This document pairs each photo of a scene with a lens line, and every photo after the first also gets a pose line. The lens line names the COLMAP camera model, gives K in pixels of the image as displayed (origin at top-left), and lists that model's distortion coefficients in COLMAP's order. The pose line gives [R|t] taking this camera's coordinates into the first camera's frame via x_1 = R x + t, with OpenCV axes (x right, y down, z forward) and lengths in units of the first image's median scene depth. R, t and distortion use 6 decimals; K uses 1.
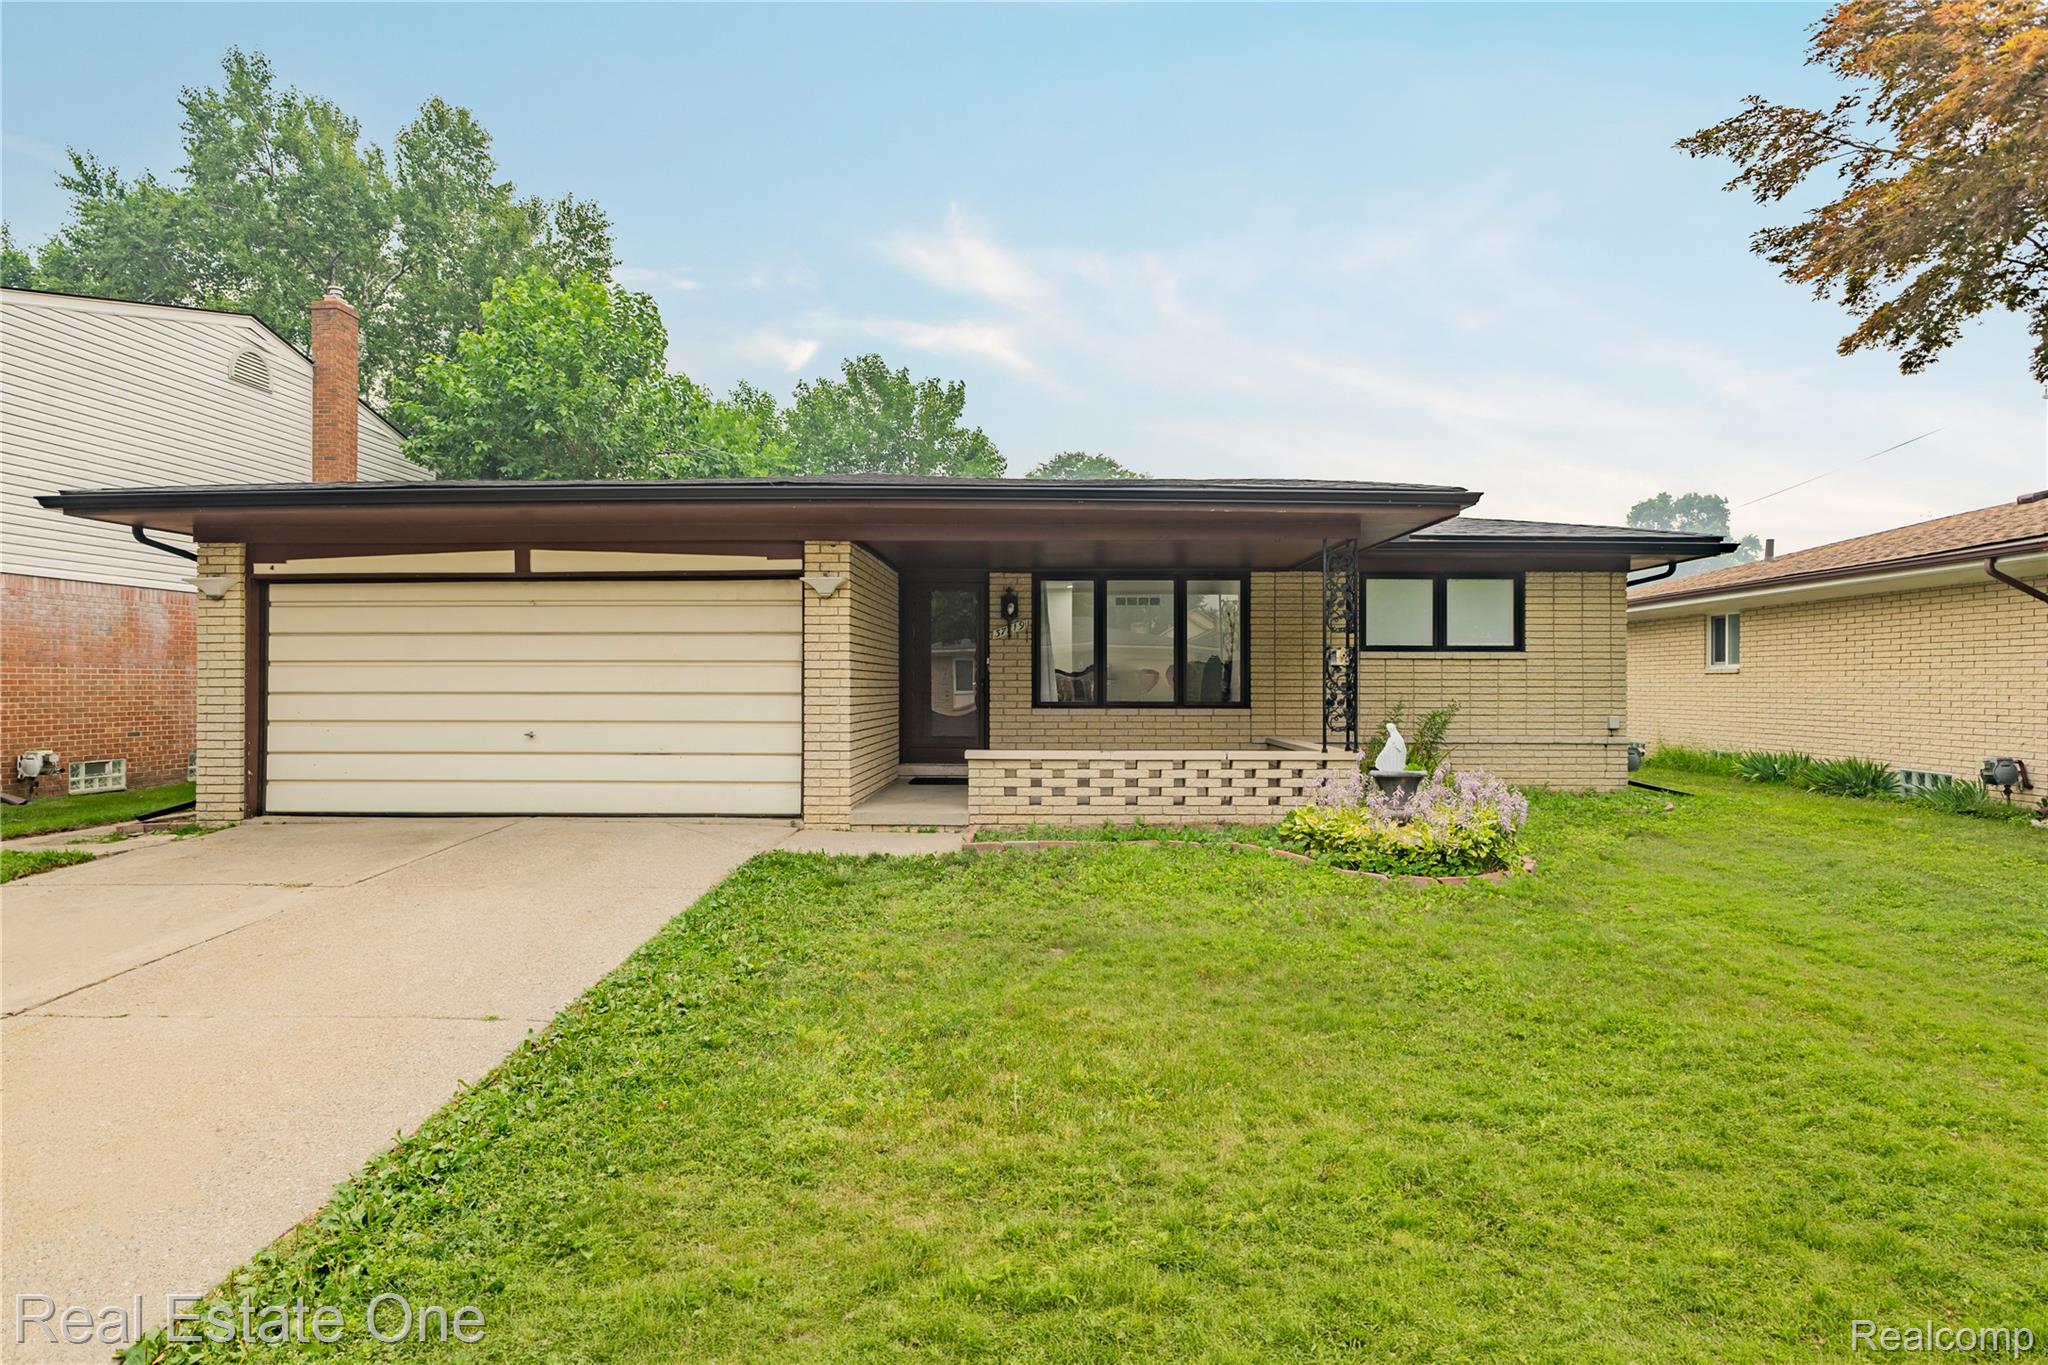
lens RADIAL K [[1084.8, 0, 1023.8], [0, 1084.8, 686.4], [0, 0, 1]] dist [-0.000005, 0.000632]
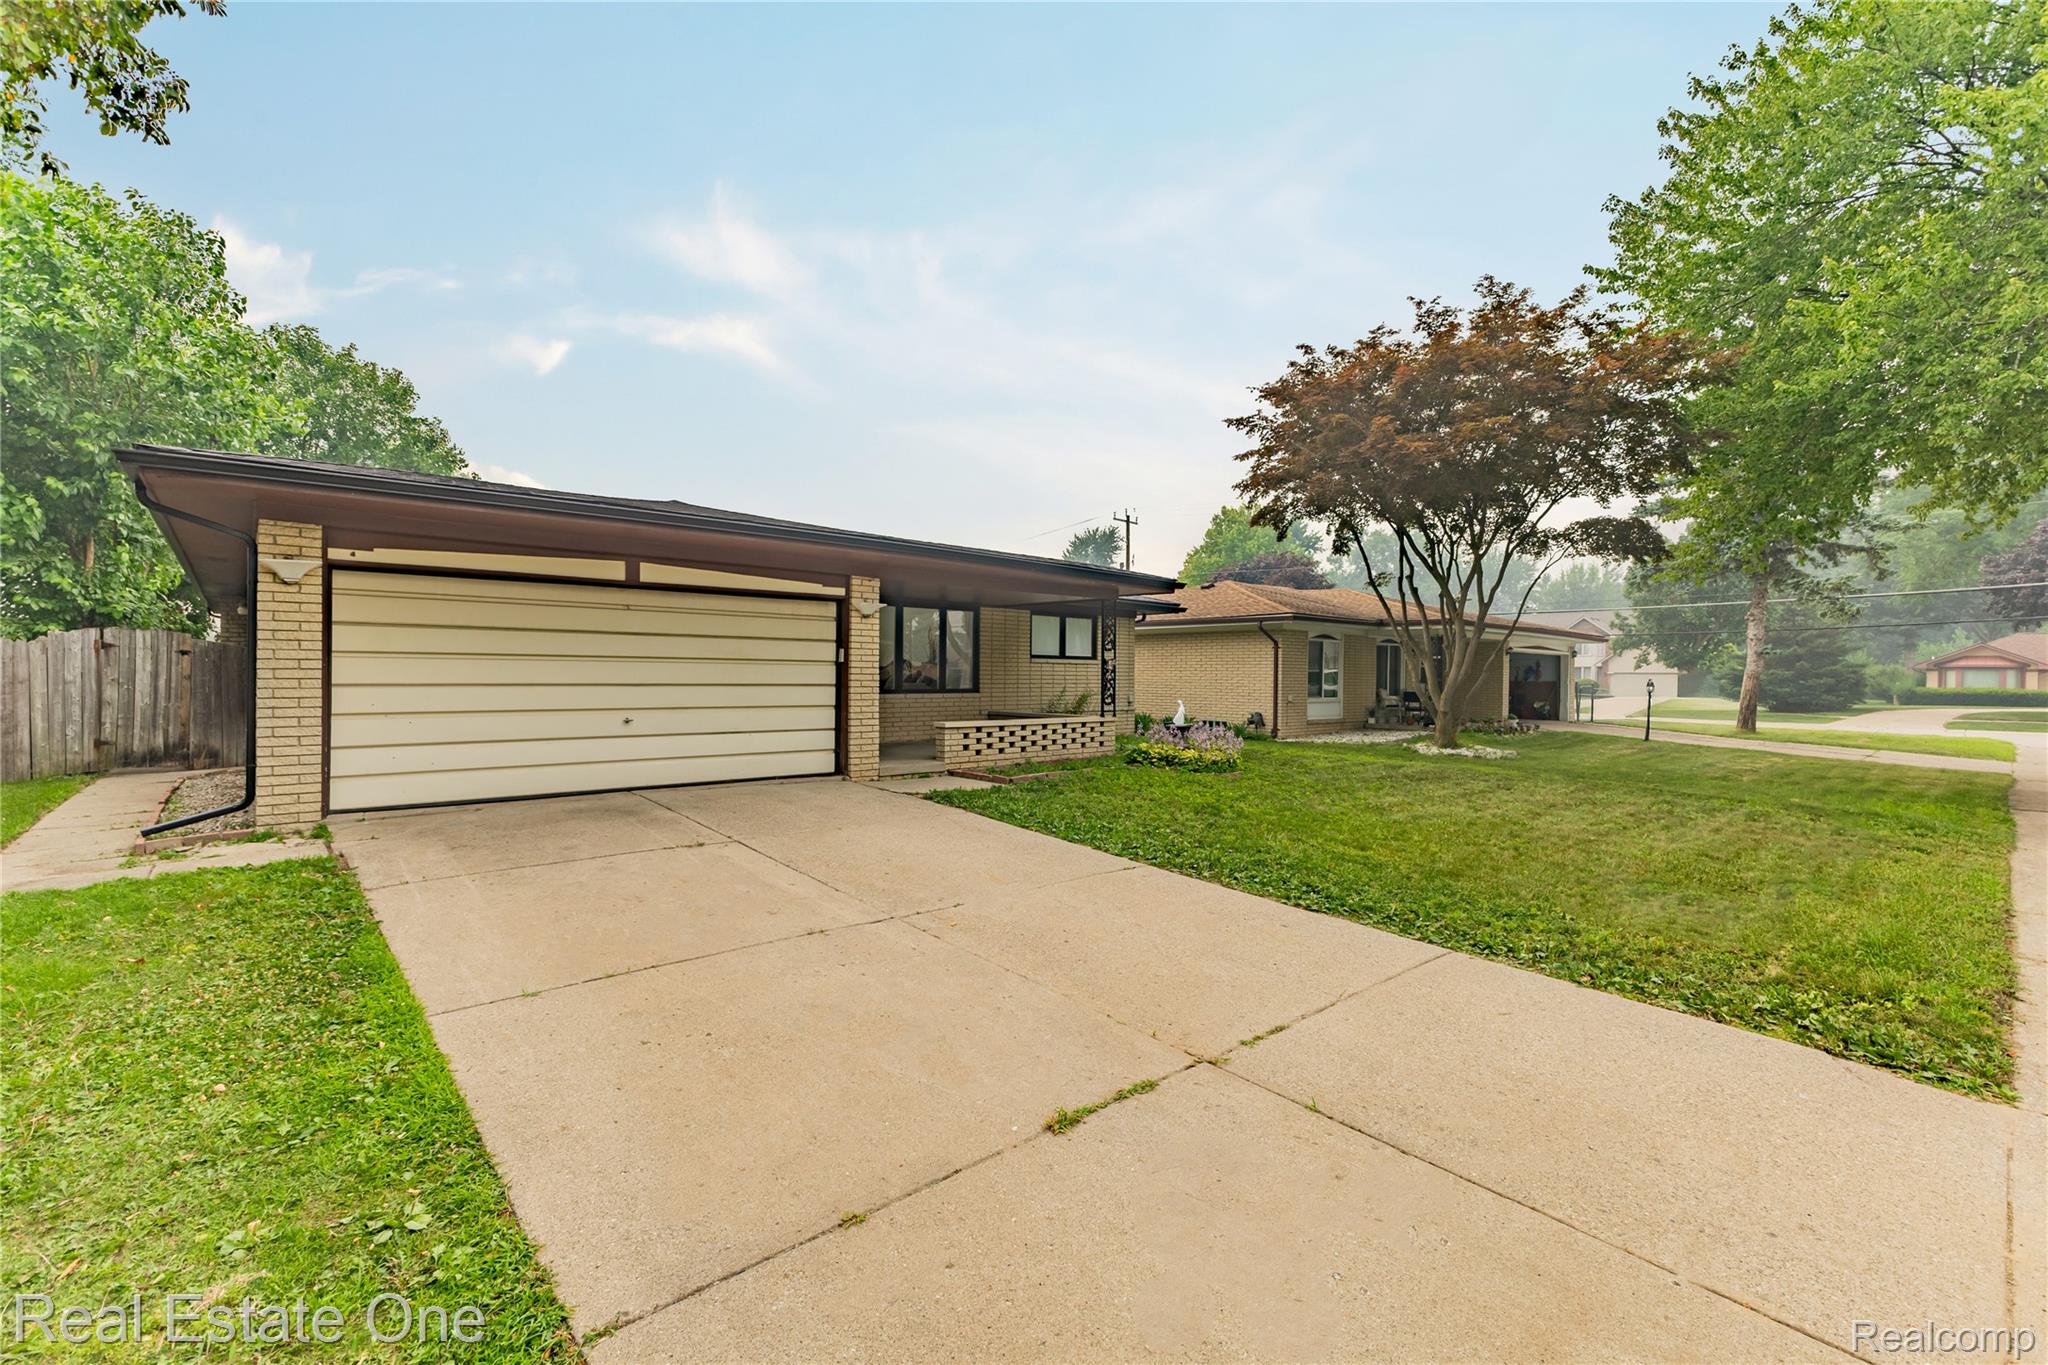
lens RADIAL K [[892.4, 0, 1026.7], [0, 892.4, 682.1], [0, 0, 1]] dist [0.008524, 0.000956]
pose [[0.723454, -0.000053, 0.690373, -0.816321], [-0.005616, 0.999966, 0.005963, -0.004597], [-0.690350, -0.008191, 0.723429, 0.016787]]
